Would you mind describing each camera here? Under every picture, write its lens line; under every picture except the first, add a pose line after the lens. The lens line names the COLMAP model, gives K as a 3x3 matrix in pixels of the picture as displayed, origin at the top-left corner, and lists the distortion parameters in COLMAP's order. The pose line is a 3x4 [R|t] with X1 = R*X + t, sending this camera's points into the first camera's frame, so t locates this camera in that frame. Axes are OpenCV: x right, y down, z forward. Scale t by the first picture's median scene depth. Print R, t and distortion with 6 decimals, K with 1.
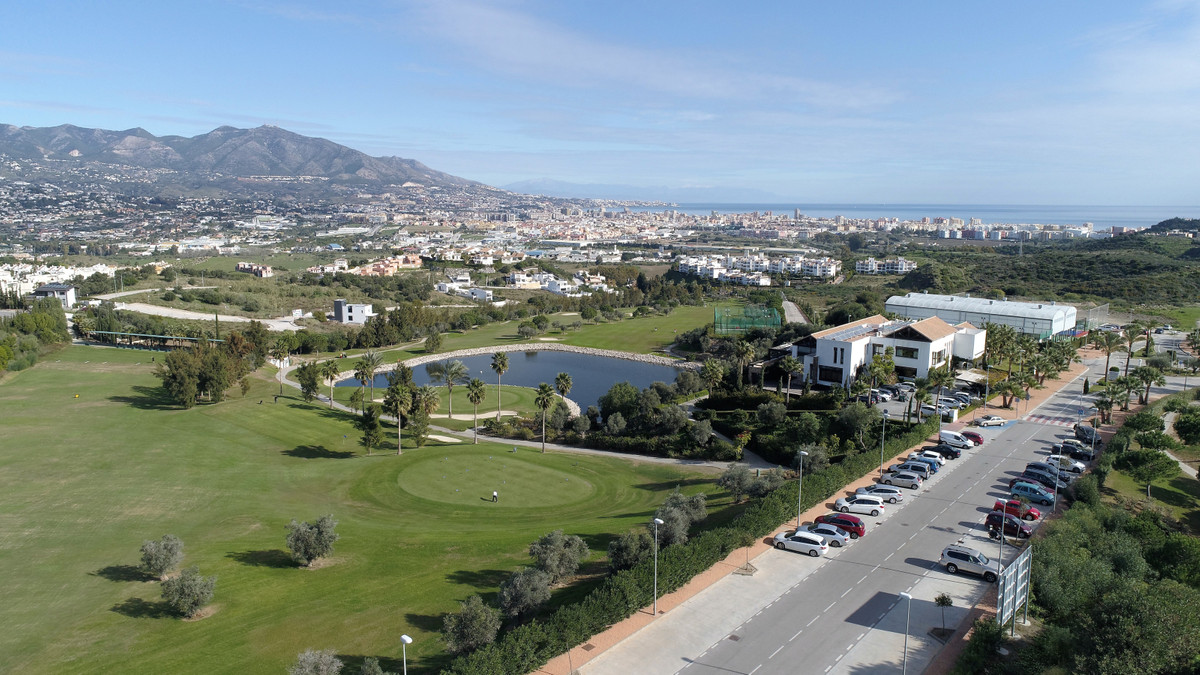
lens RADIAL K [[809.3, 0, 598.3], [0, 809.3, 341.6], [0, 0, 1]] dist [-0.001601, -0.000854]
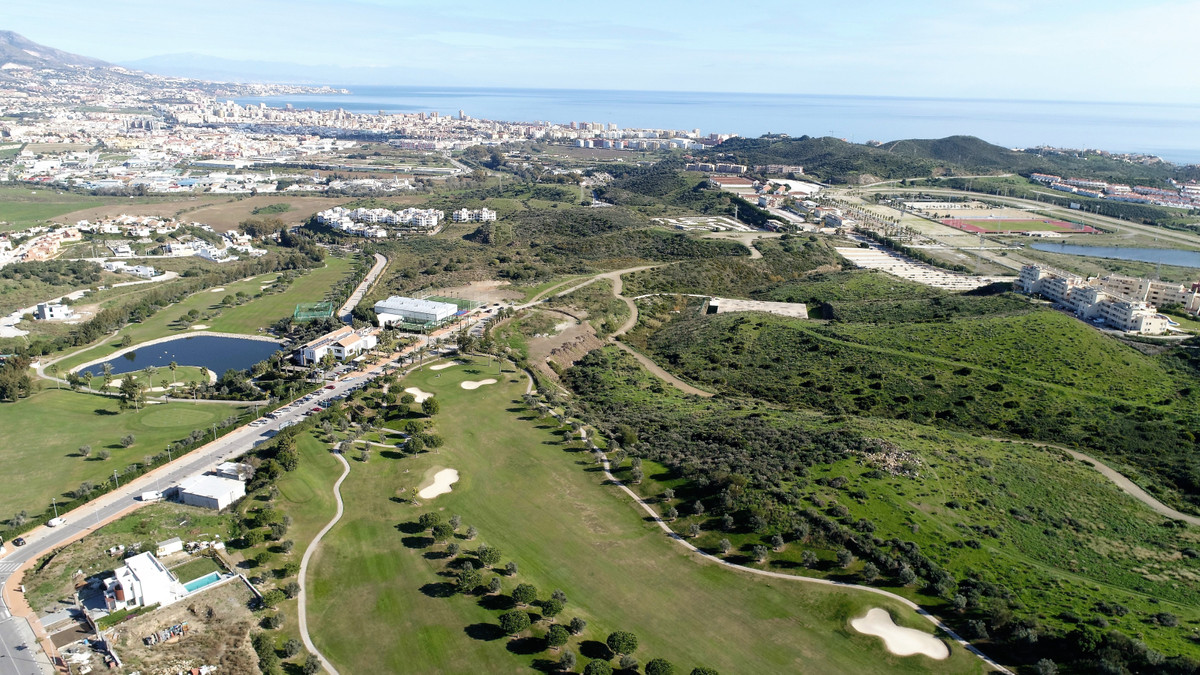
lens RADIAL K [[809.3, 0, 603.0], [0, 809.3, 338.5], [0, 0, 1]] dist [-0.001601, -0.000854]
pose [[0.927101, -0.098928, 0.361520, 0.043244], [0.049391, 0.988373, 0.143801, -0.073007], [-0.371542, -0.115463, 0.921208, -0.358867]]
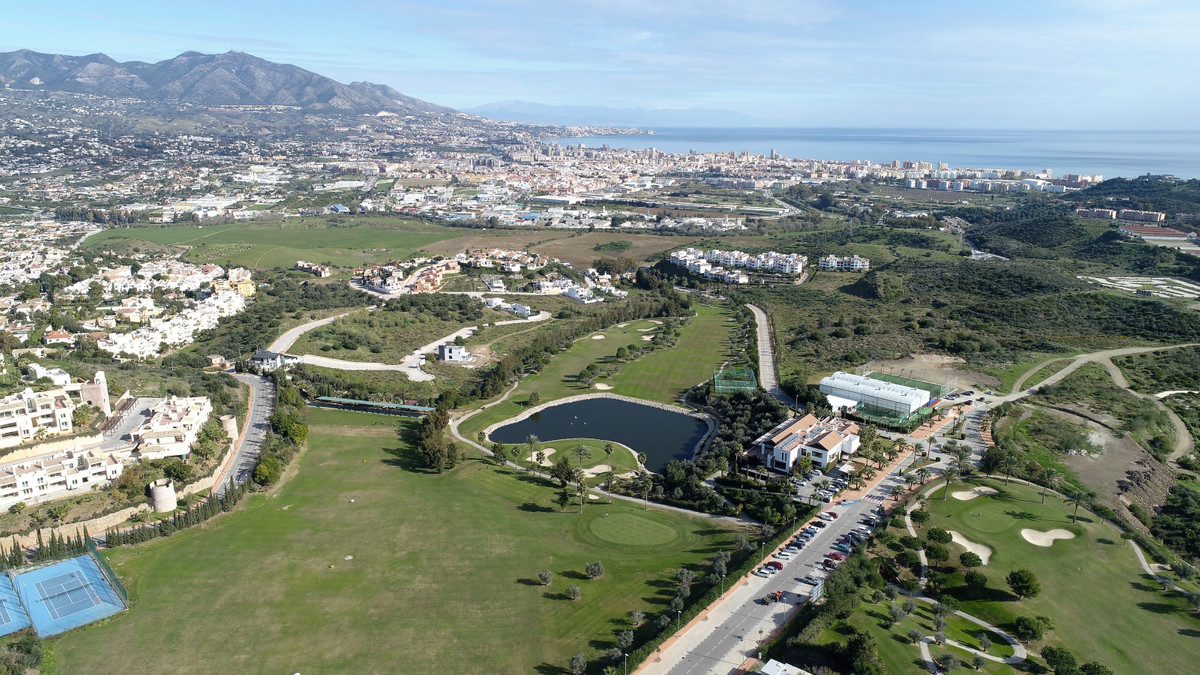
lens RADIAL K [[809.3, 0, 598.7], [0, 809.3, 340.9], [0, 0, 1]] dist [-0.001601, -0.000854]
pose [[0.999505, -0.007878, 0.030474, -0.045037], [0.005067, 0.995816, 0.091240, -0.089154], [-0.031066, -0.091040, 0.995363, -0.192908]]
